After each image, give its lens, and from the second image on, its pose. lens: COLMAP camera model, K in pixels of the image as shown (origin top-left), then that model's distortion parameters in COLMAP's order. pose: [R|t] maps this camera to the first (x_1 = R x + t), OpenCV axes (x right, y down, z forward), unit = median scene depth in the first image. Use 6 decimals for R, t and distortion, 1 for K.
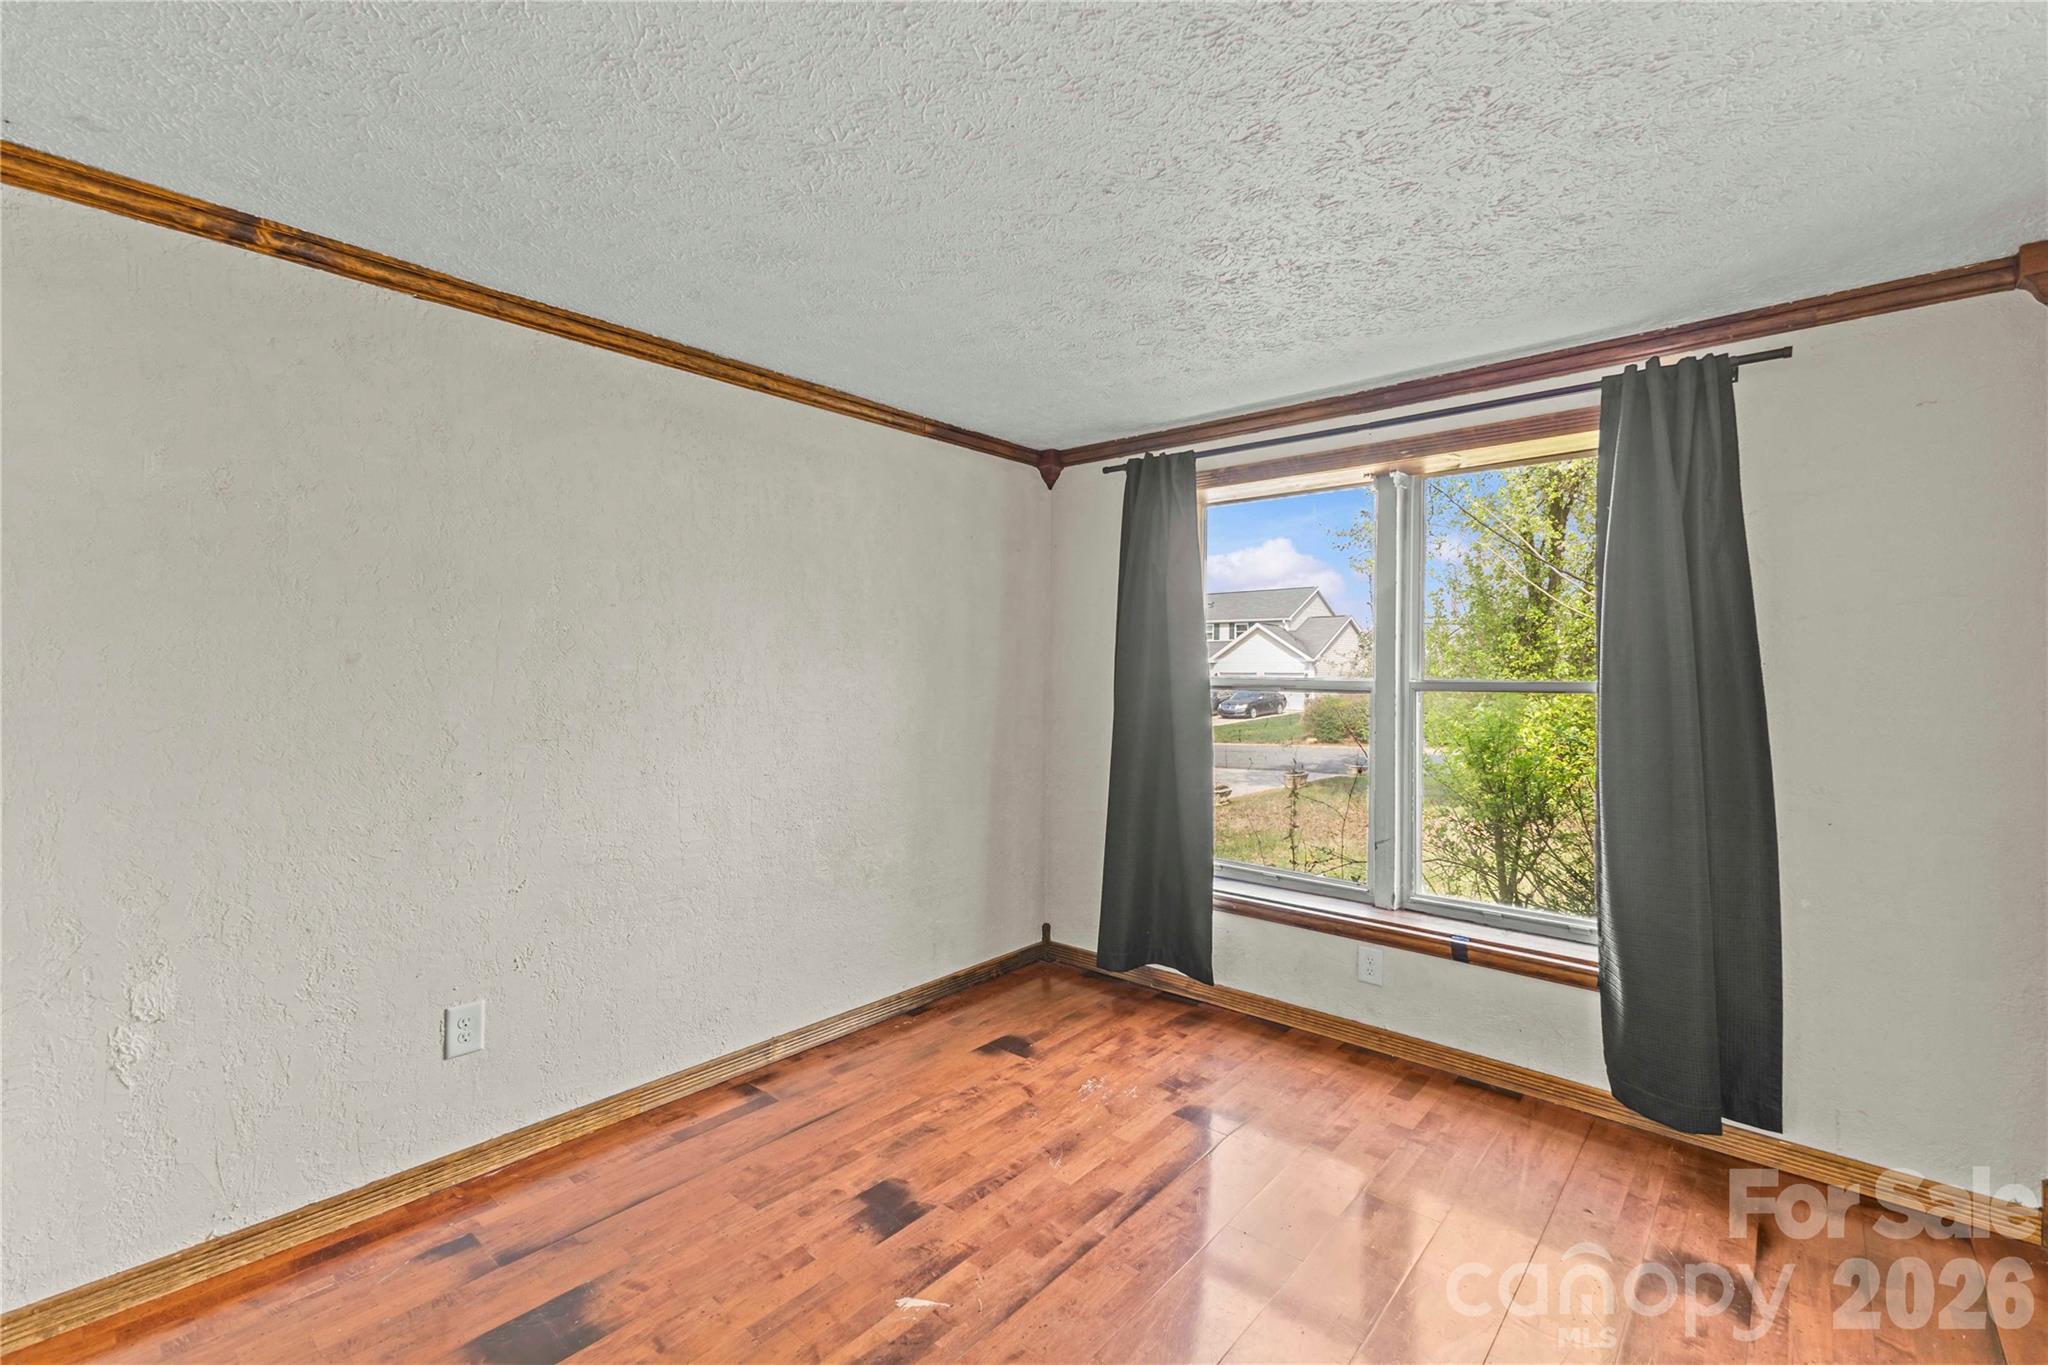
lens RADIAL K [[872.7, 0, 1024.0], [0, 872.7, 682.5], [0, 0, 1]] dist [-0.001568, 0.000942]
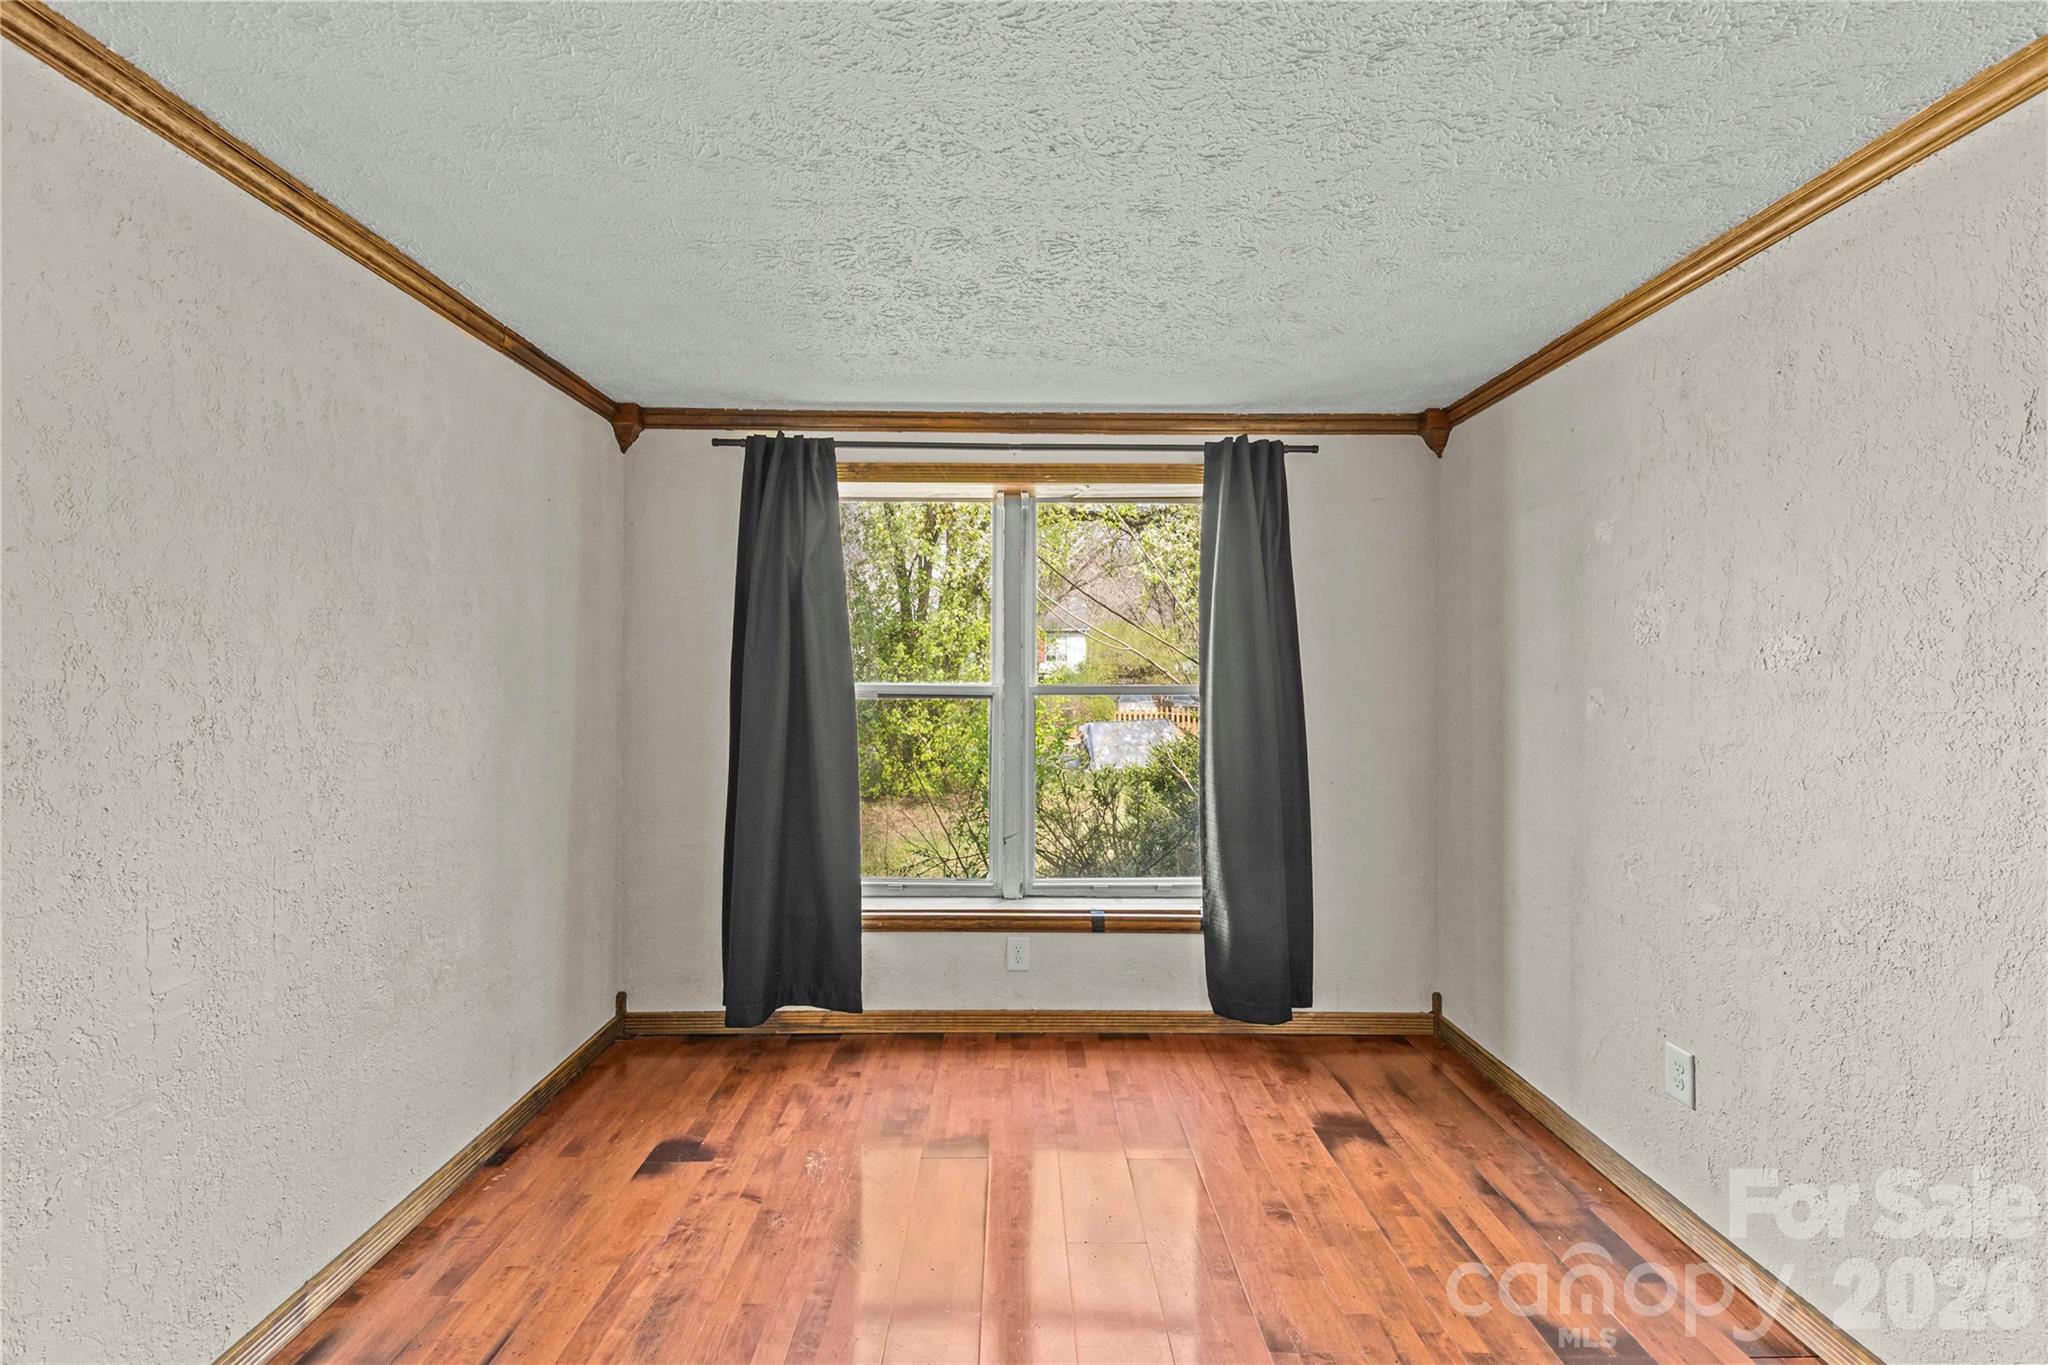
lens RADIAL K [[872.7, 0, 1024.0], [0, 872.7, 682.5], [0, 0, 1]] dist [-0.001568, 0.000942]
pose [[0.743996, -0.007145, 0.668146, -0.309987], [0.011434, 0.999933, -0.002039, -0.004021], [-0.668087, 0.009157, 0.744027, 0.203195]]
